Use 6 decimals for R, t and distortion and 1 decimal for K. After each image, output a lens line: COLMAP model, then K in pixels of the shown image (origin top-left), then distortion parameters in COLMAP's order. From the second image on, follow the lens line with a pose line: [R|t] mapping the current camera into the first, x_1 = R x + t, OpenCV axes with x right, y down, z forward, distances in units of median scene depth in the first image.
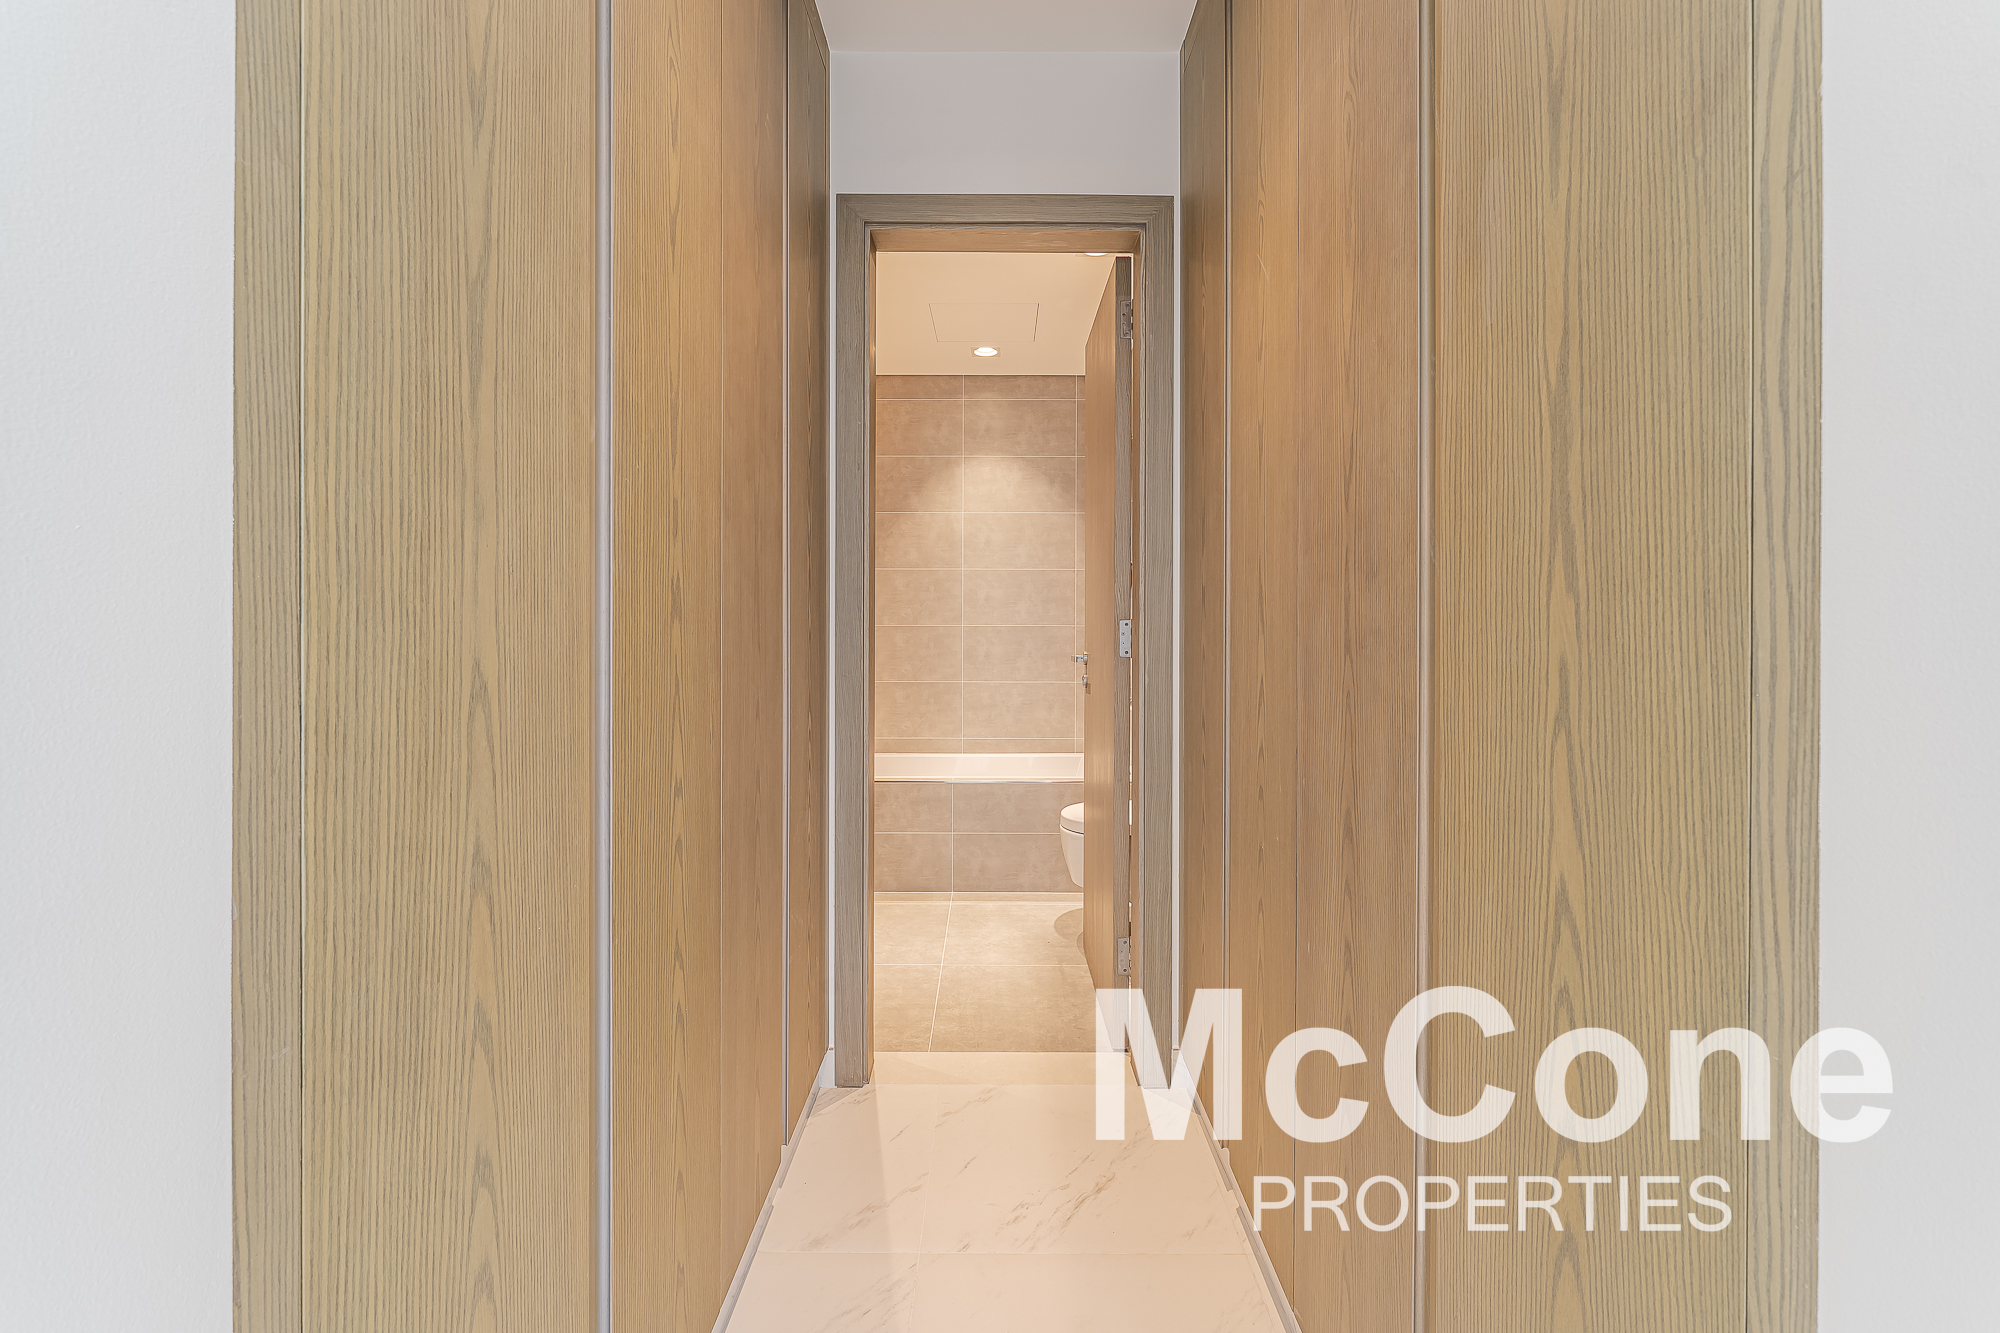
lens RADIAL K [[795.4, 0, 1010.4], [0, 795.4, 636.6], [0, 0, 1]] dist [-0.000474, 0.000023]
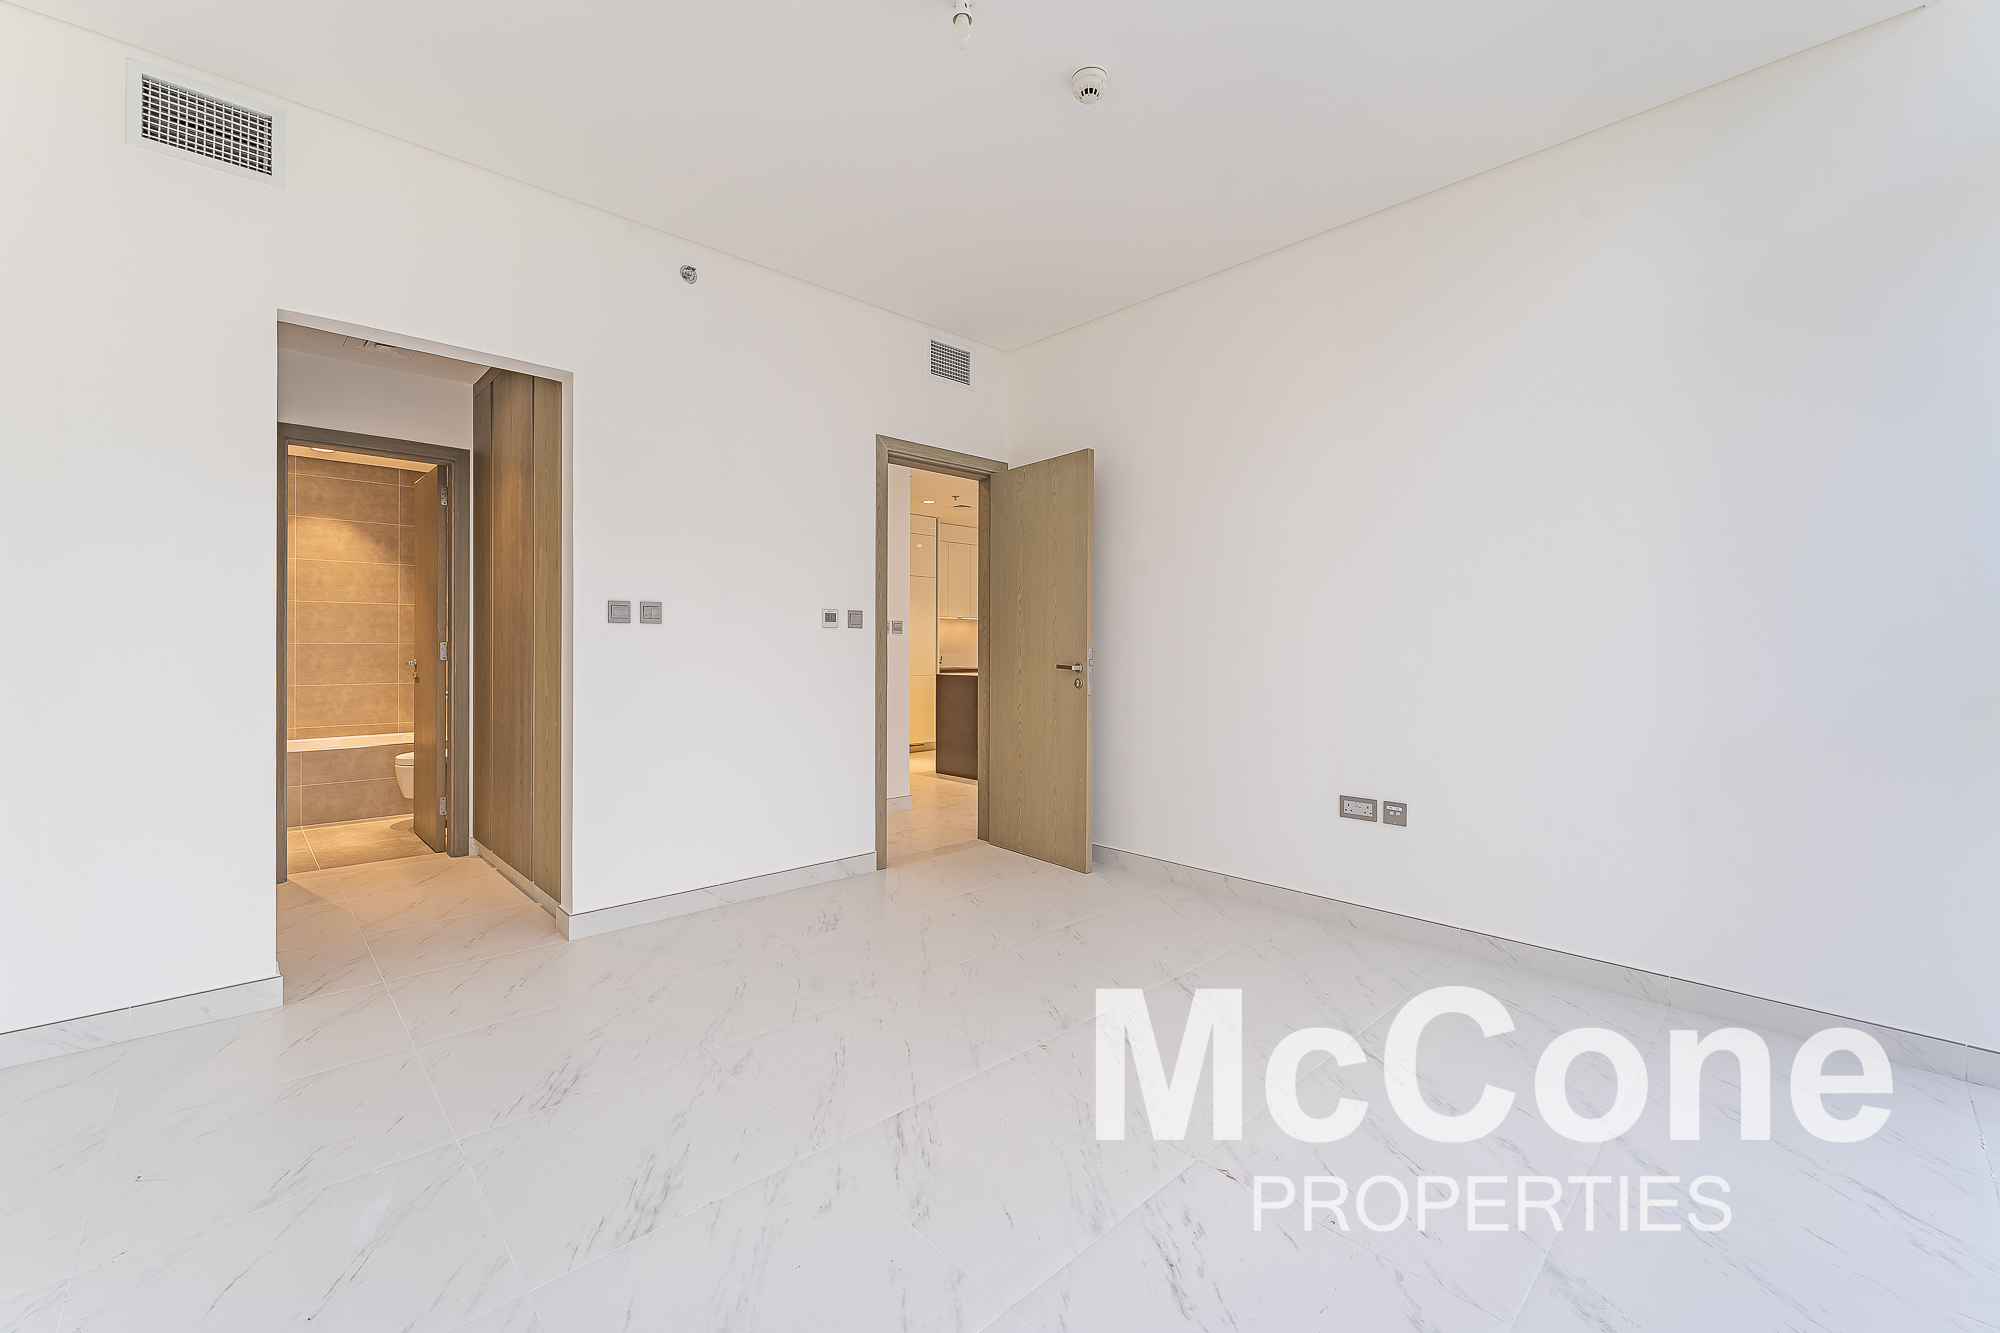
lens RADIAL K [[800.8, 0, 969.3], [0, 800.8, 644.0], [0, 0, 1]] dist [0.001108, 0.000214]
pose [[0.741945, 0.000445, 0.670461, -0.122546], [0.006797, 0.999943, -0.008186, 0.005585], [-0.670427, 0.010631, 0.741900, -0.752991]]
